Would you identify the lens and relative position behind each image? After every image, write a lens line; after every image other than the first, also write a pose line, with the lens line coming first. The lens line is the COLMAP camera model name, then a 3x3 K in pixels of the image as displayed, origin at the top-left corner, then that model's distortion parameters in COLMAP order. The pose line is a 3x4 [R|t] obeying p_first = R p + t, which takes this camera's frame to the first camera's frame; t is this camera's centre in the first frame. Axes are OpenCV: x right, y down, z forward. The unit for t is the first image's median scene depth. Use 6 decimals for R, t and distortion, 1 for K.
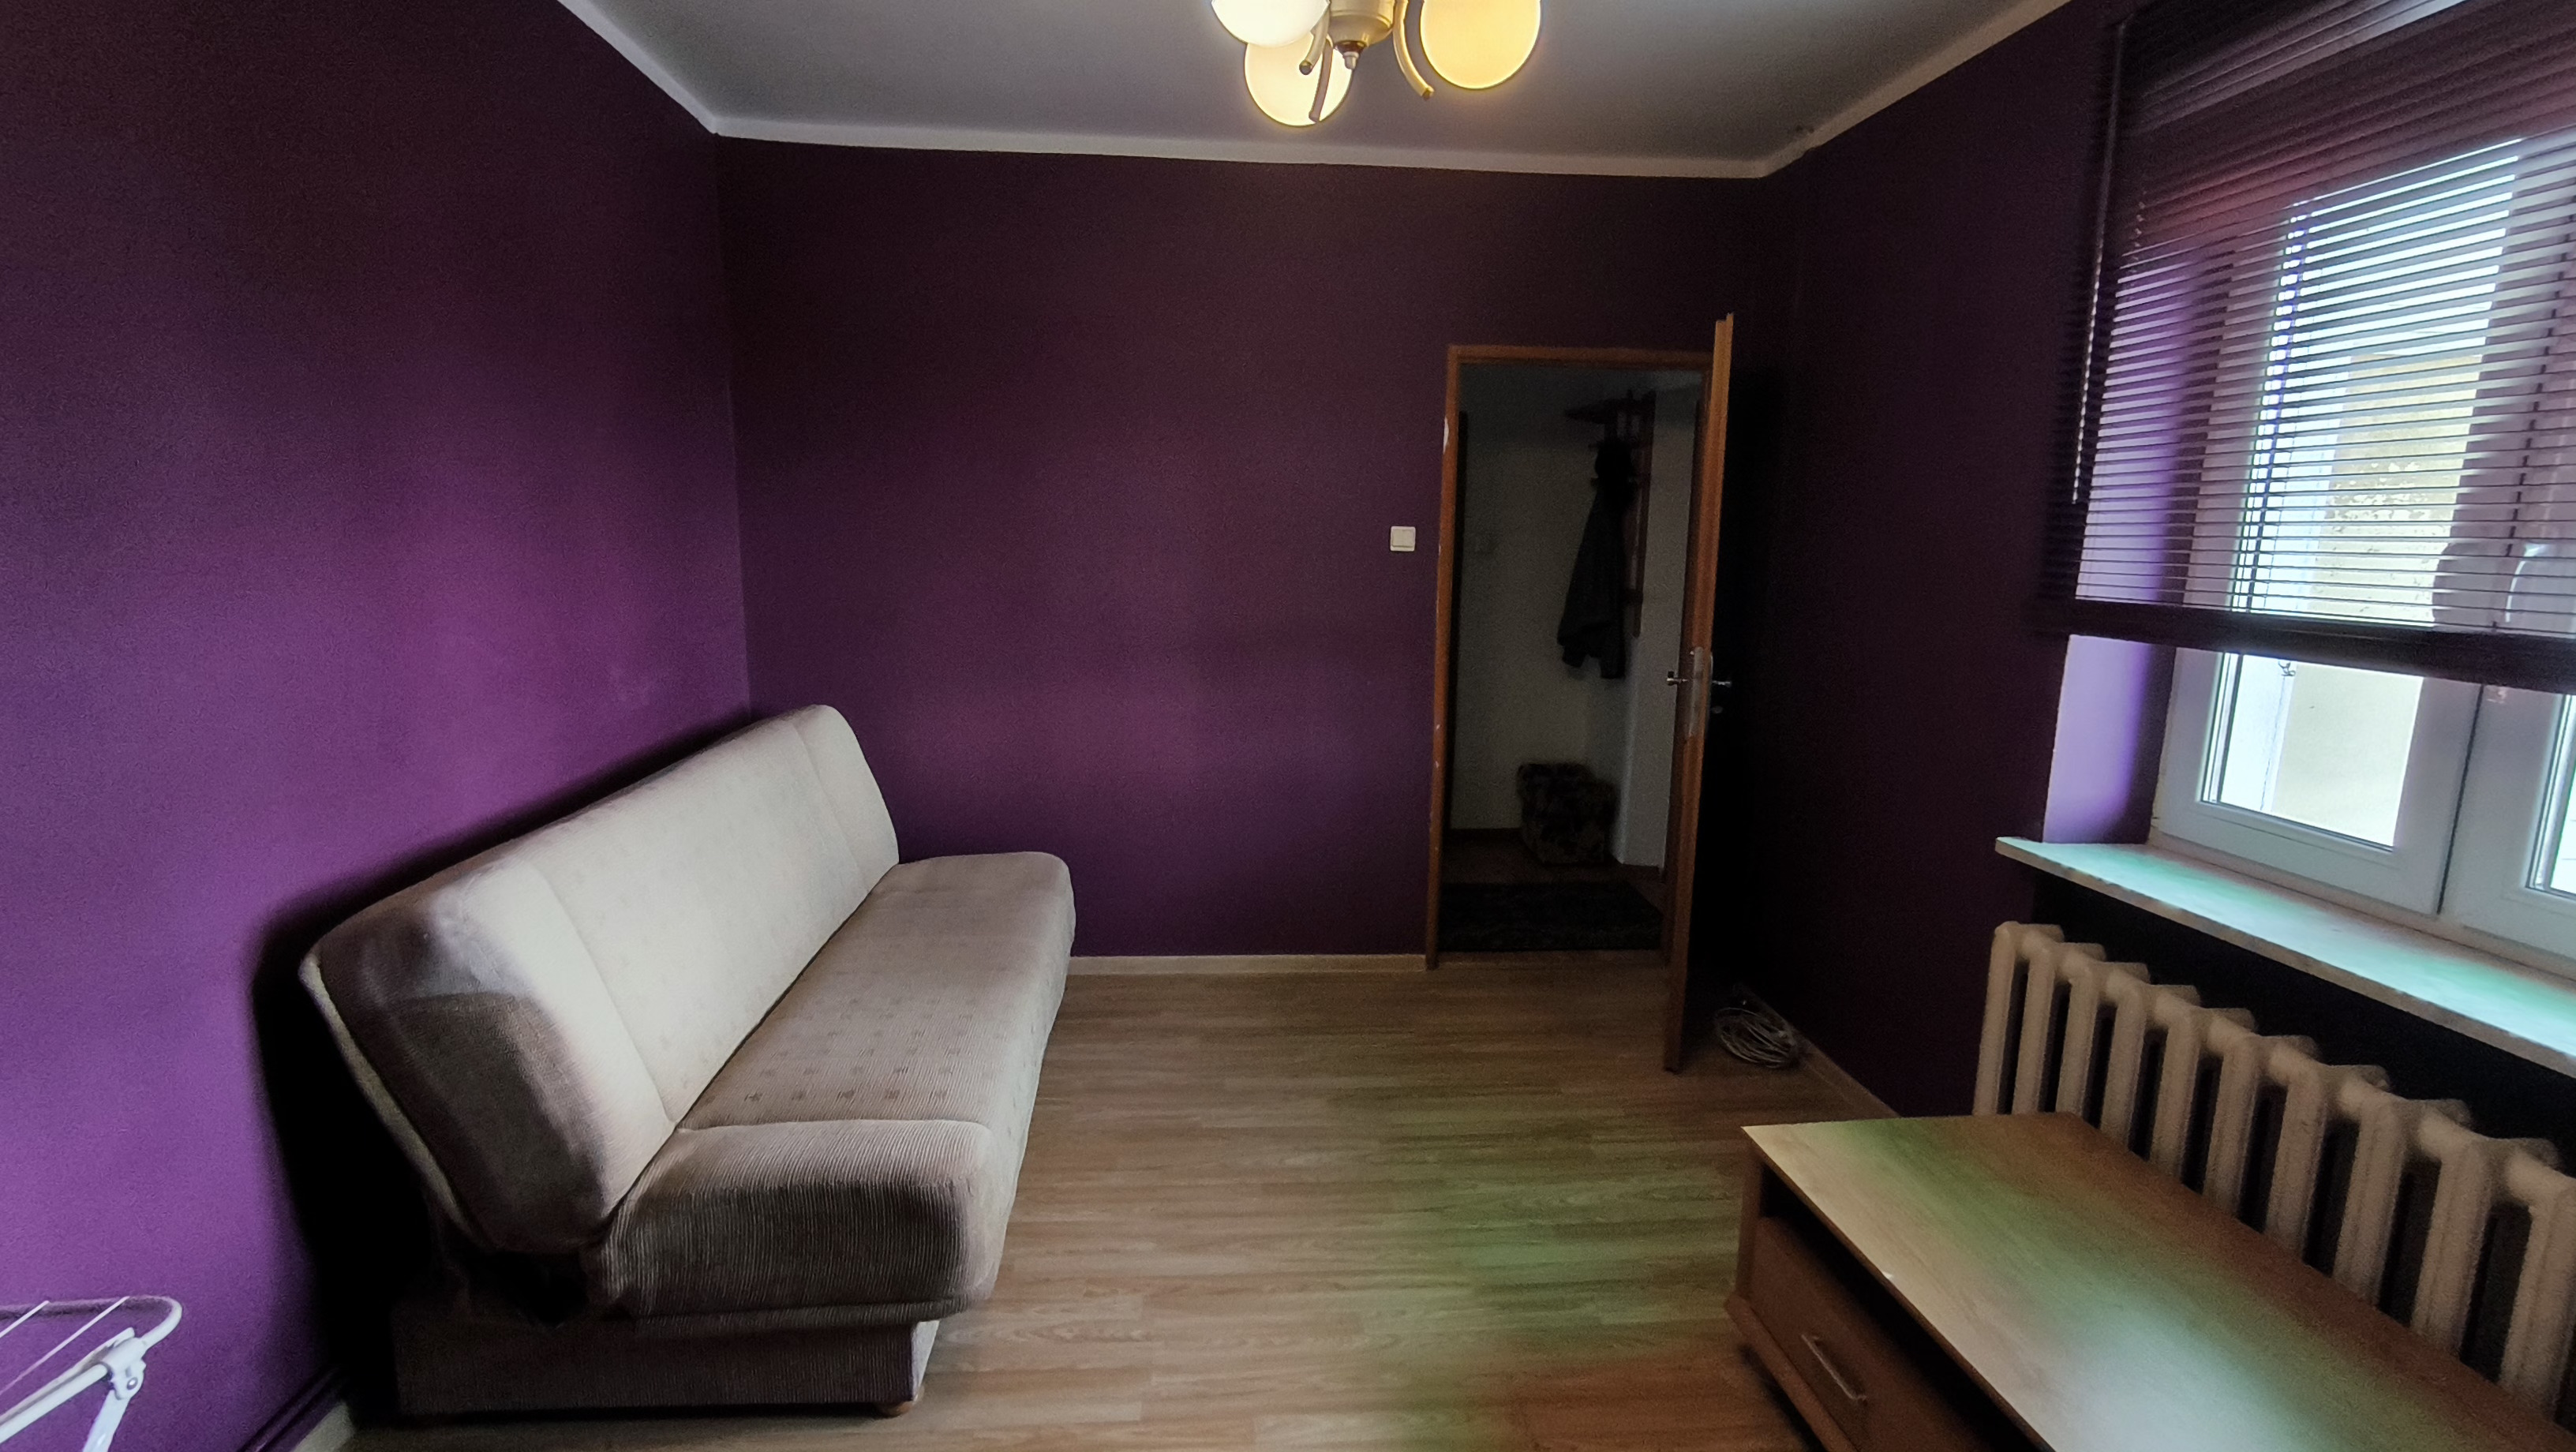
lens RADIAL K [[1179.9, 0, 1288.0], [0, 1179.9, 726.0], [0, 0, 1]] dist [-0.001850, -0.001331]
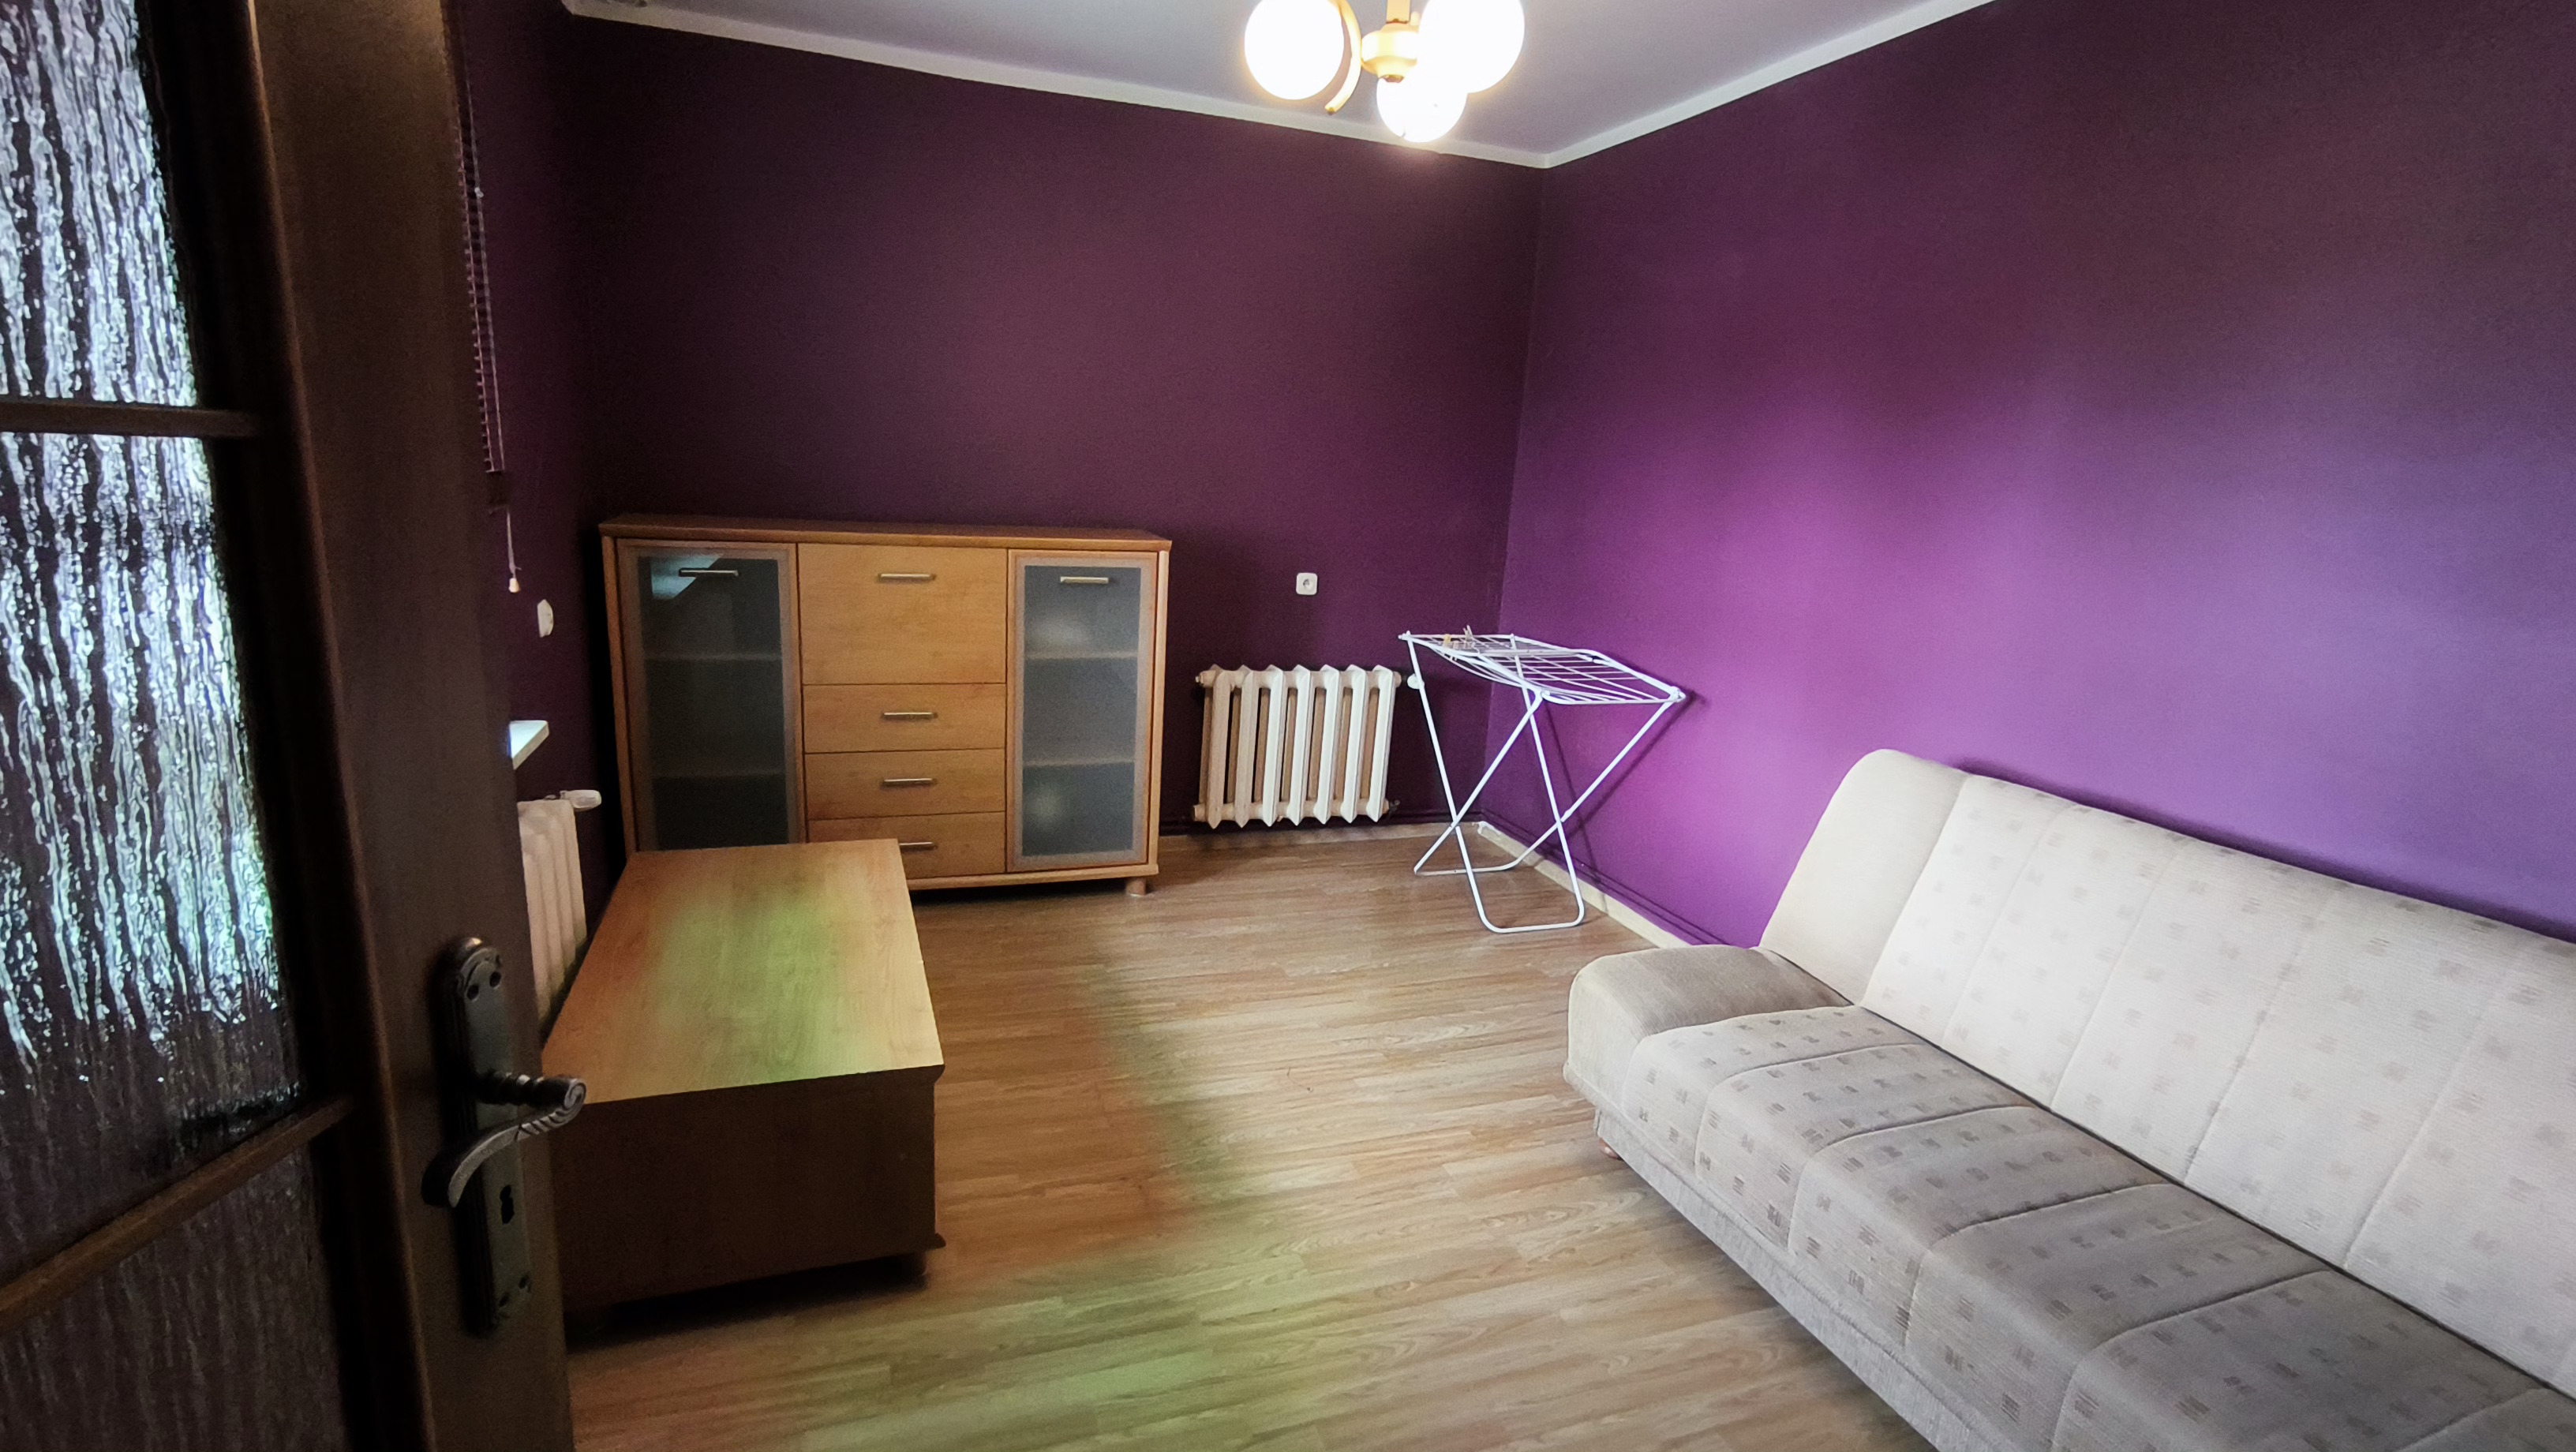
lens RADIAL K [[1179.9, 0, 1288.0], [0, 1179.9, 726.0], [0, 0, 1]] dist [-0.001850, -0.001331]
pose [[-0.959542, -0.011576, -0.281326, 0.351560], [-0.120692, 0.919617, 0.373815, -0.279702], [0.254385, 0.392645, -0.883809, 1.642122]]
